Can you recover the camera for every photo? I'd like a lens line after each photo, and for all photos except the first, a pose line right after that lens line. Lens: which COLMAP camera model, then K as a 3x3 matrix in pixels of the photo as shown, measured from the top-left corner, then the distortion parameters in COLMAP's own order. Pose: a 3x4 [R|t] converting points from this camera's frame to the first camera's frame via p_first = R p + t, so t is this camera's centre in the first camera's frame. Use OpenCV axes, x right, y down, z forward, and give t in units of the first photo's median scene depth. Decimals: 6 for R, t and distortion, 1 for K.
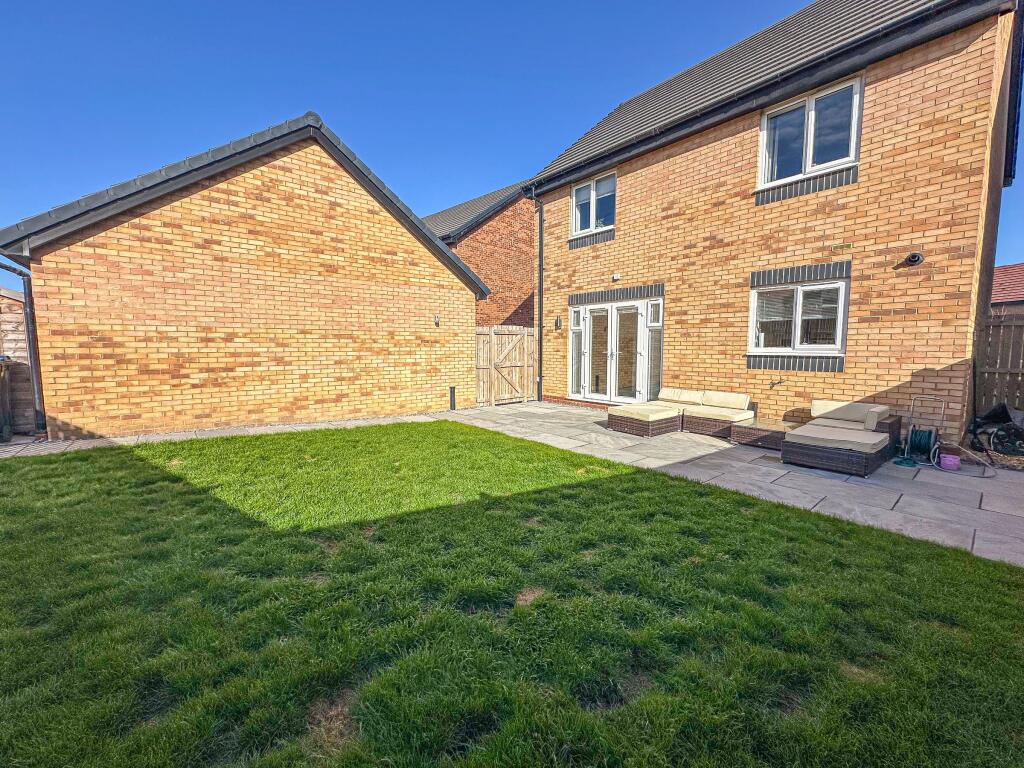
lens RADIAL K [[418.7, 0, 507.5], [0, 418.7, 378.7], [0, 0, 1]] dist [-0.000151, 0.001042]
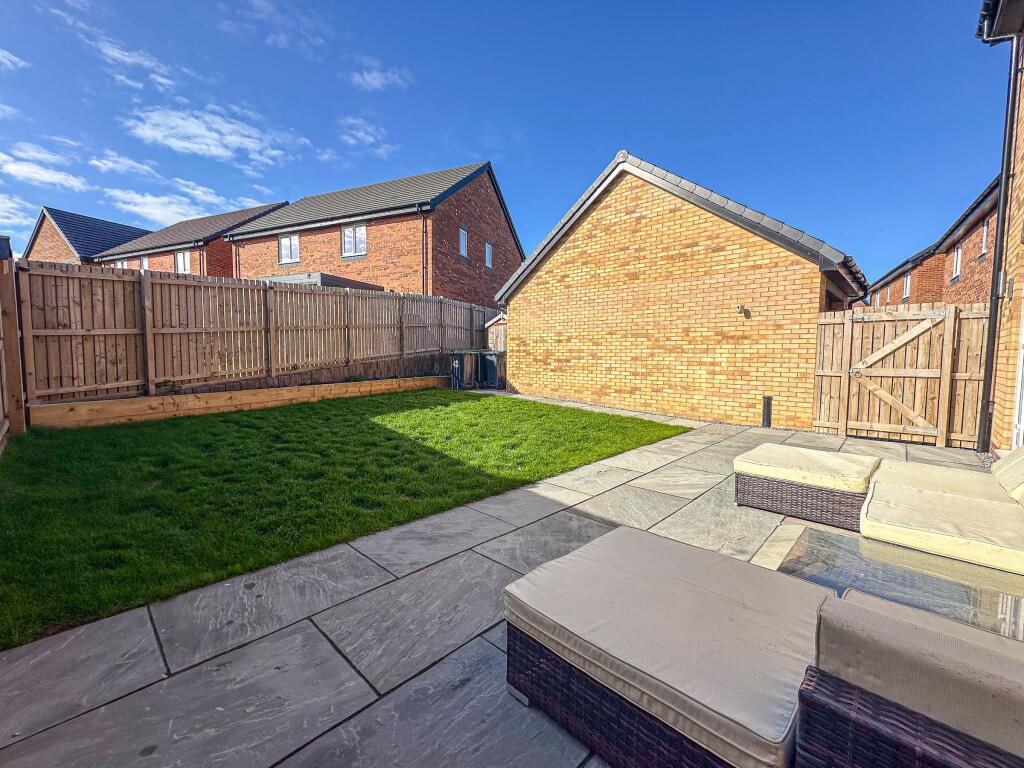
lens RADIAL K [[418.7, 0, 512.7], [0, 418.7, 376.9], [0, 0, 1]] dist [-0.000151, 0.001042]
pose [[0.128763, 0.054562, -0.990173, 0.319494], [-0.084647, 0.995446, 0.043845, -0.005861], [0.988056, 0.078169, 0.132796, 0.255608]]
